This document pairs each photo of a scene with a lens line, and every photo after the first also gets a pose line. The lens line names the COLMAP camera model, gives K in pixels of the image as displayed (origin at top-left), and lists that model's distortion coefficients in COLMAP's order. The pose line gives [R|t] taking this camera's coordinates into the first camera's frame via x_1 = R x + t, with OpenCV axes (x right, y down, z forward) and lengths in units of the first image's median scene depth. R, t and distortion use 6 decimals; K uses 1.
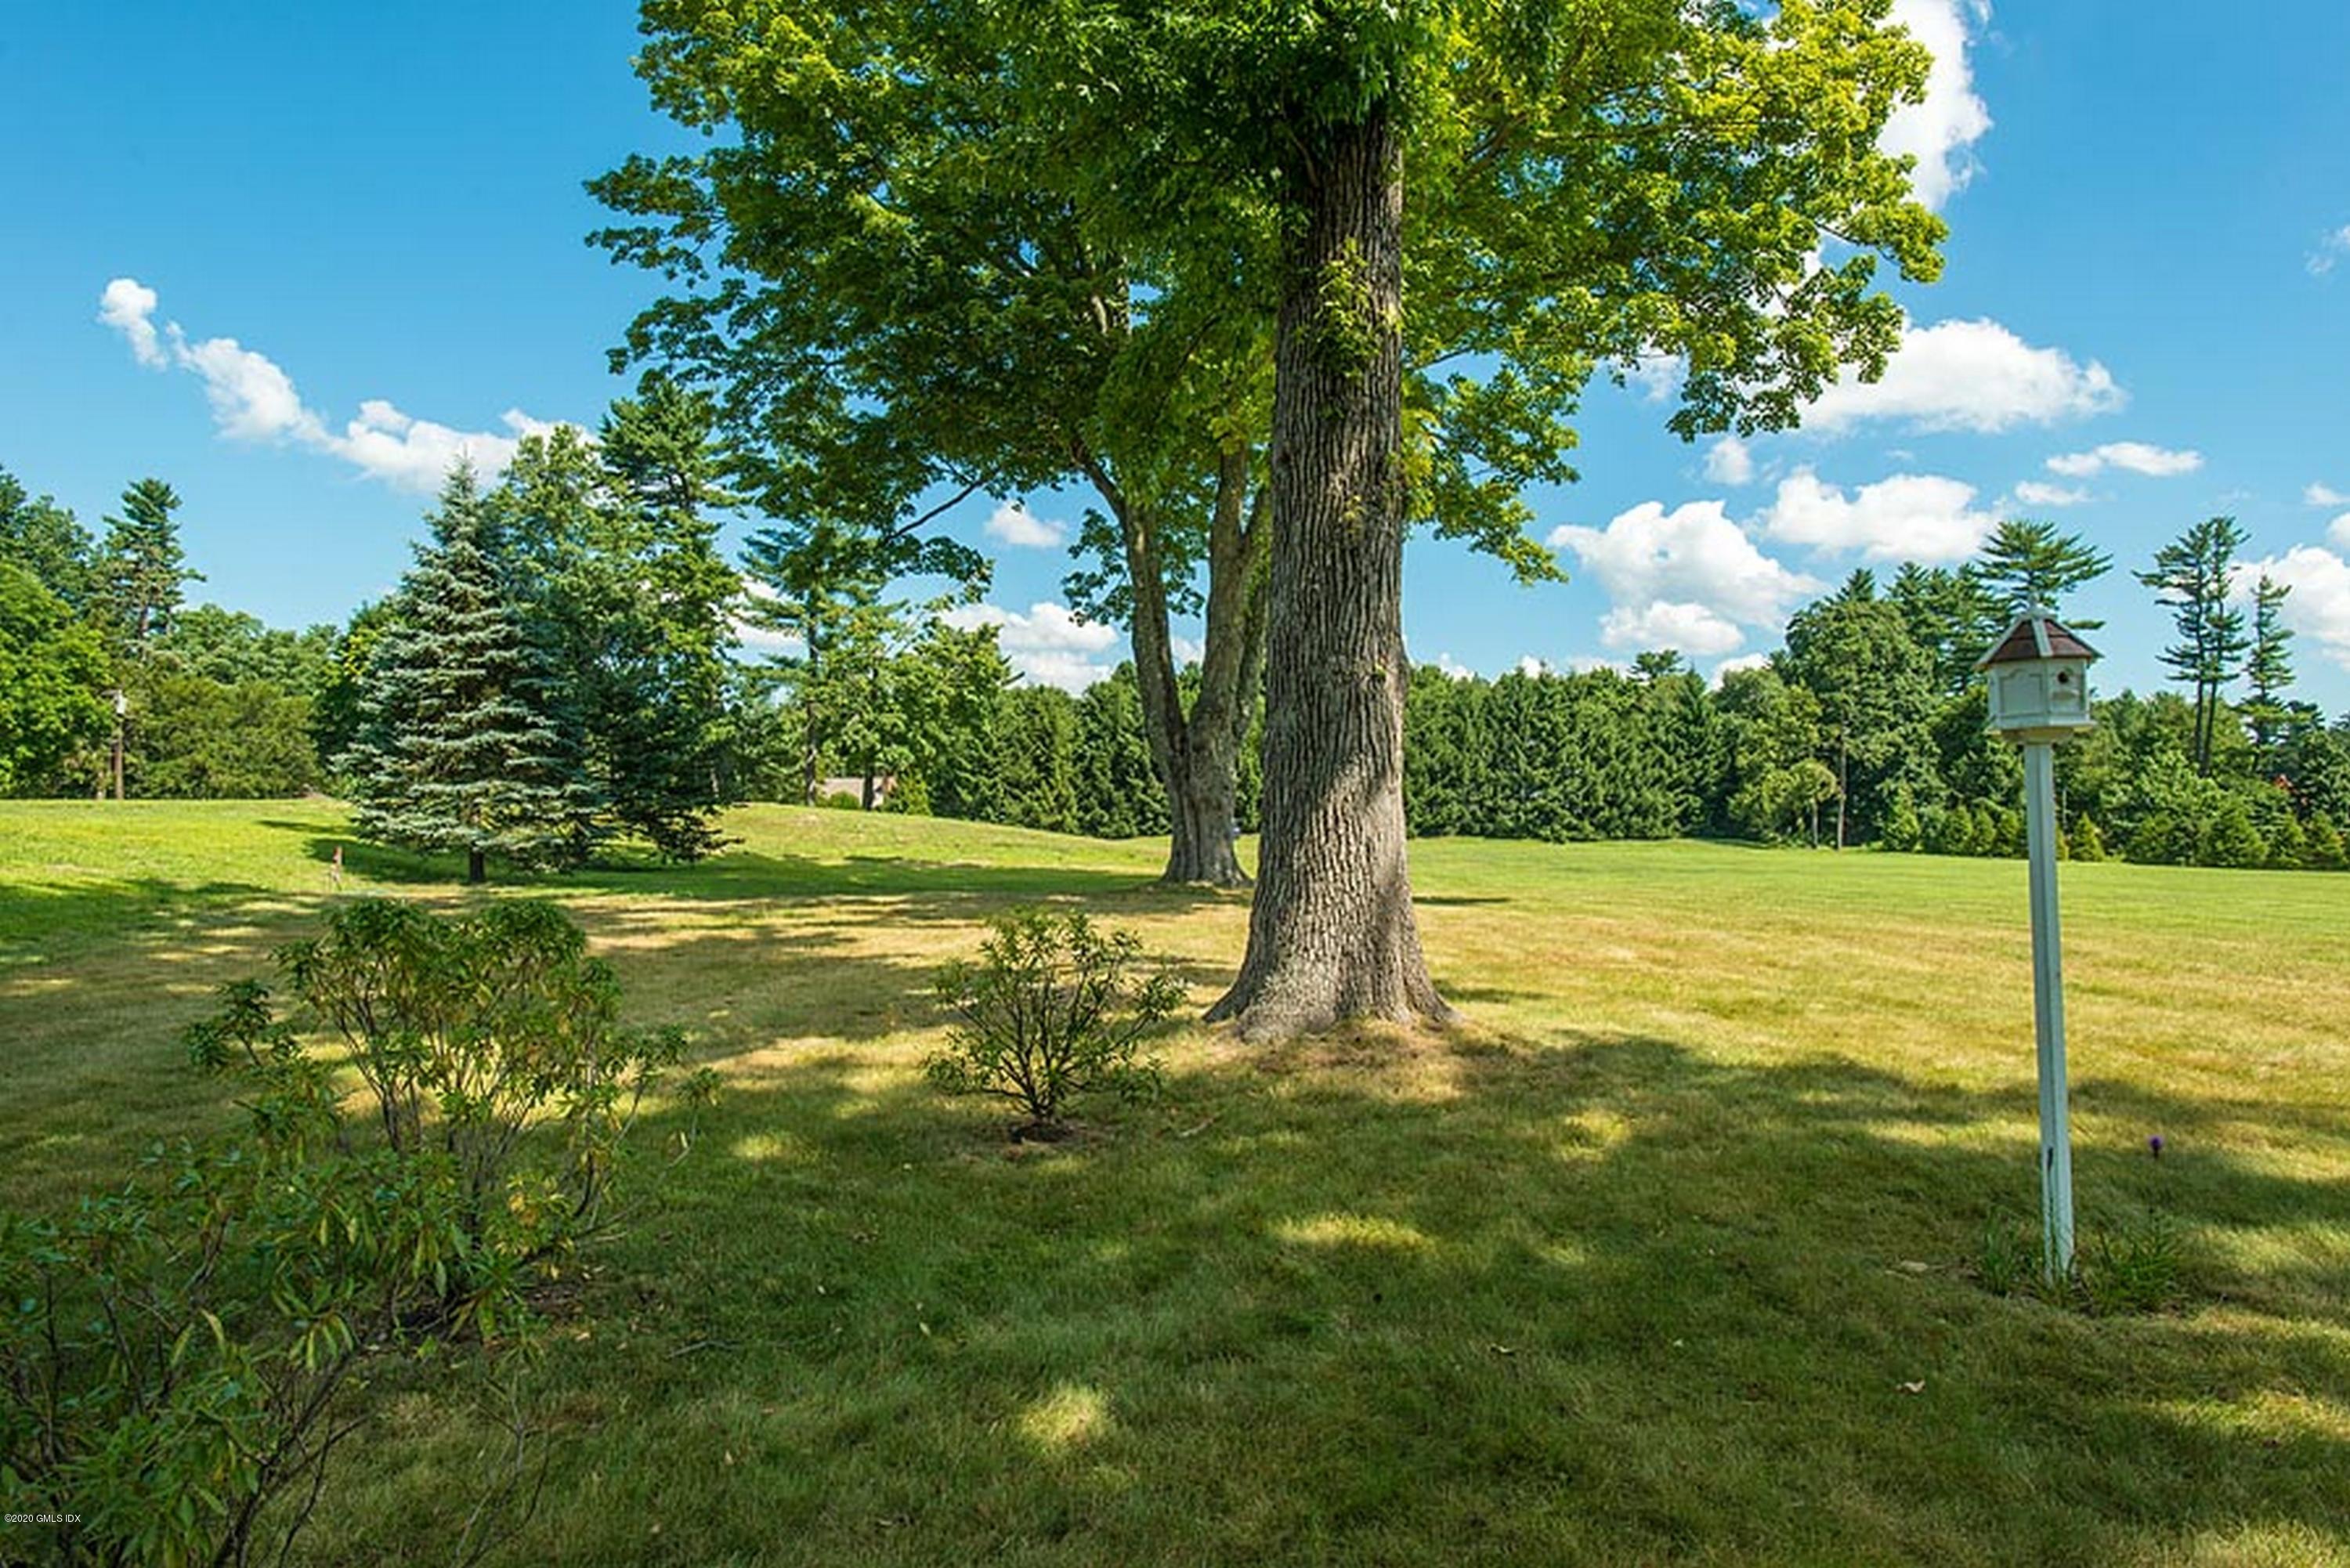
lens RADIAL K [[1375.9, 0, 1173.9], [0, 1375.9, 780.1], [0, 0, 1]] dist [0.014928, -0.004291]
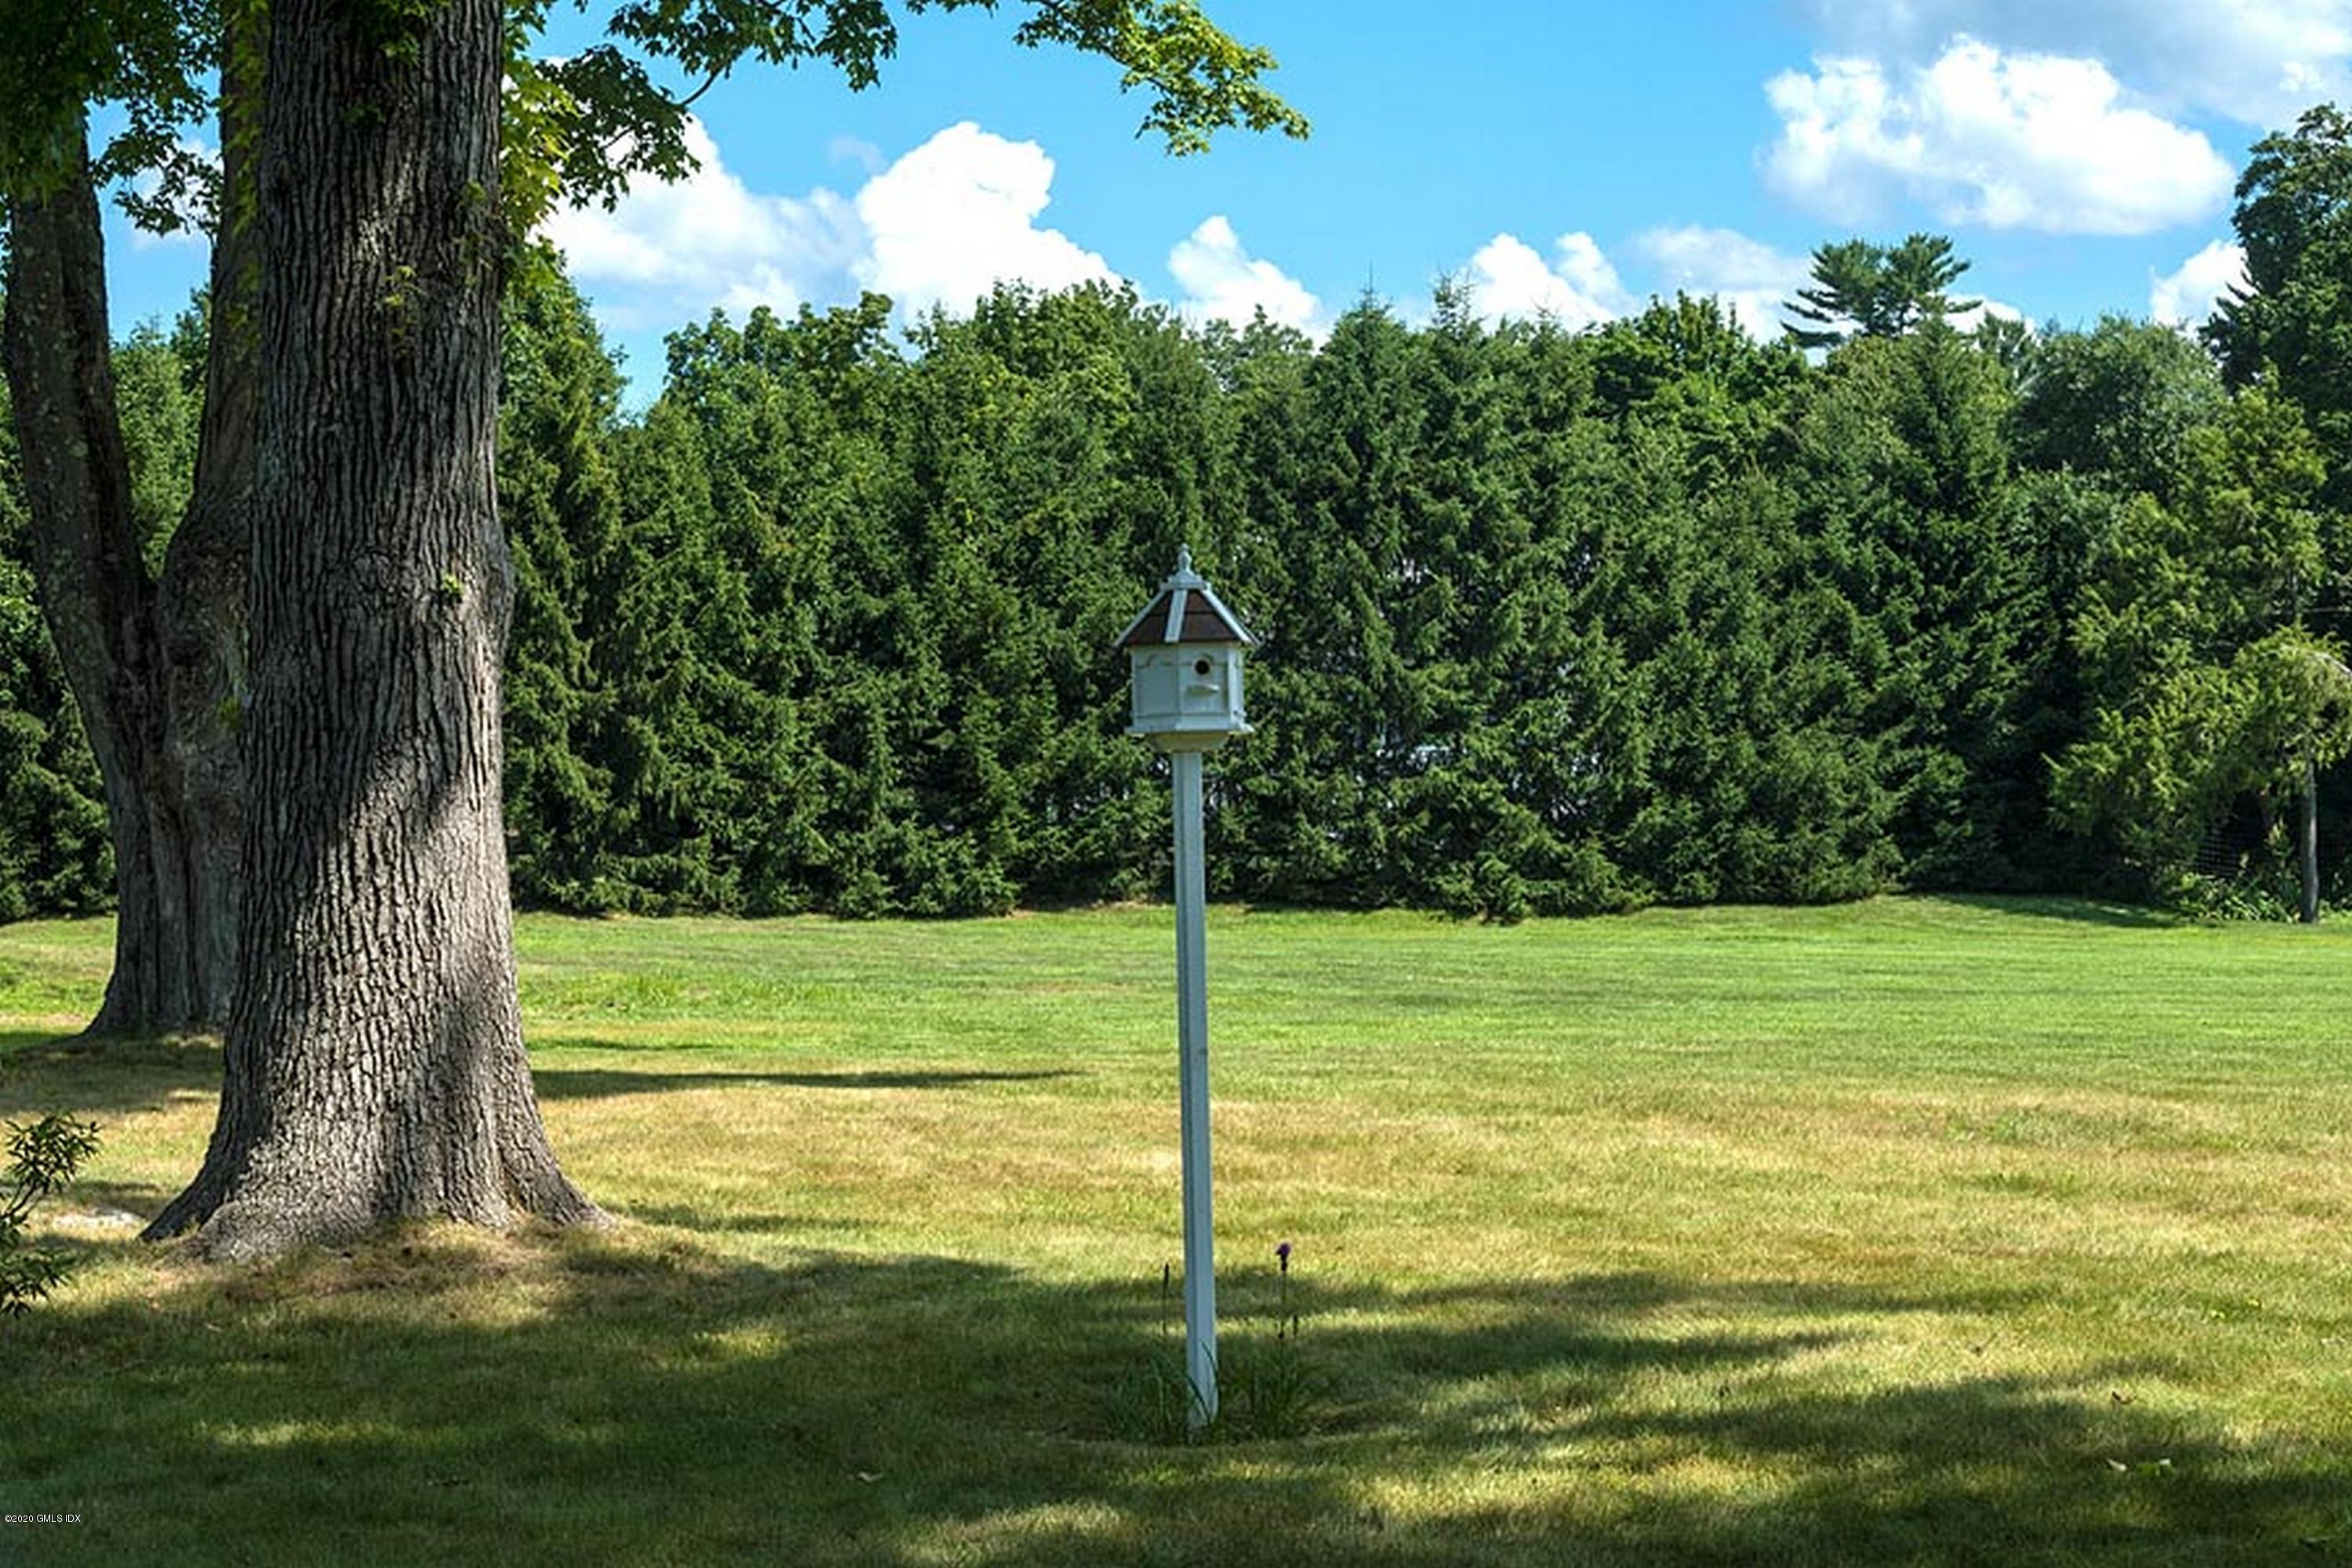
lens RADIAL K [[5363.8, 0, 1173.4], [0, 5363.8, 789.0], [0, 0, 1]] dist [-0.442455, 0.000000]
pose [[0.982268, -0.010934, 0.187163, 0.002869], [0.007653, 0.999804, 0.018244, -0.002723], [-0.187326, -0.016488, 0.982159, -0.086810]]
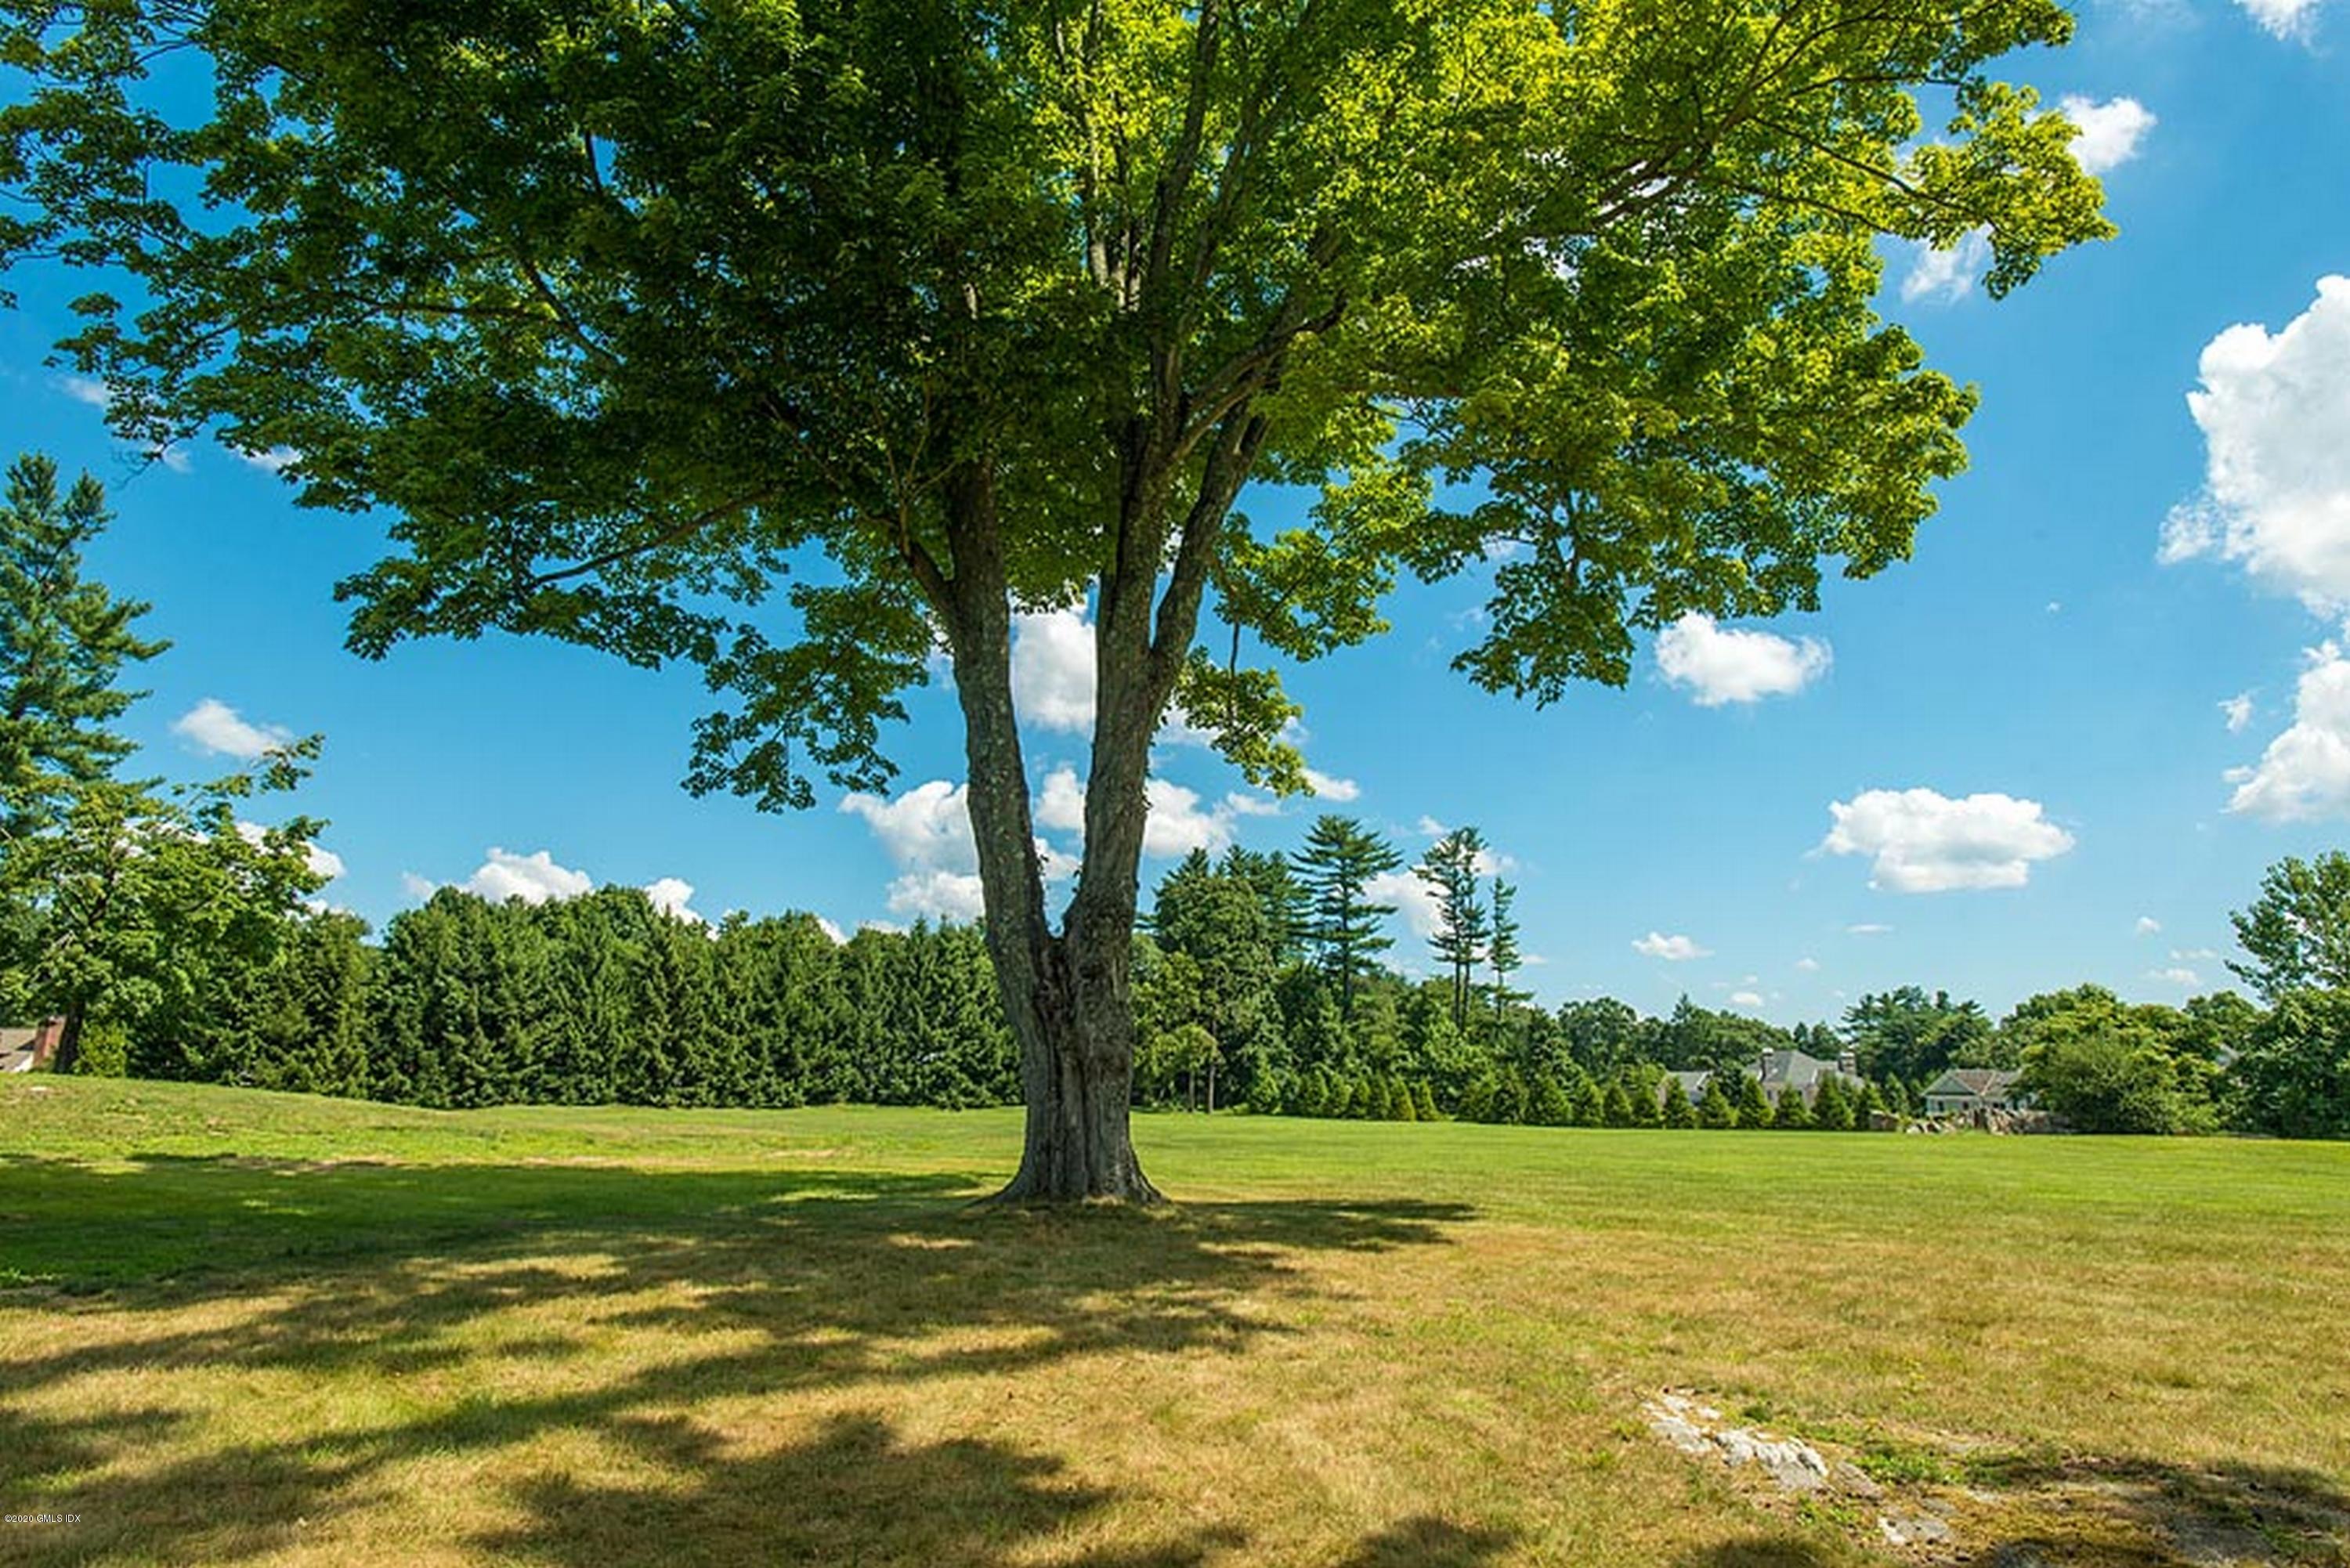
lens RADIAL K [[1375.9, 0, 1172.1], [0, 1375.9, 773.3], [0, 0, 1]] dist [0.014928, -0.004291]
pose [[0.878035, 0.102257, 0.467544, -0.051429], [-0.010738, 0.980871, -0.194362, 0.001774], [-0.478475, 0.165636, 0.862338, 0.087591]]
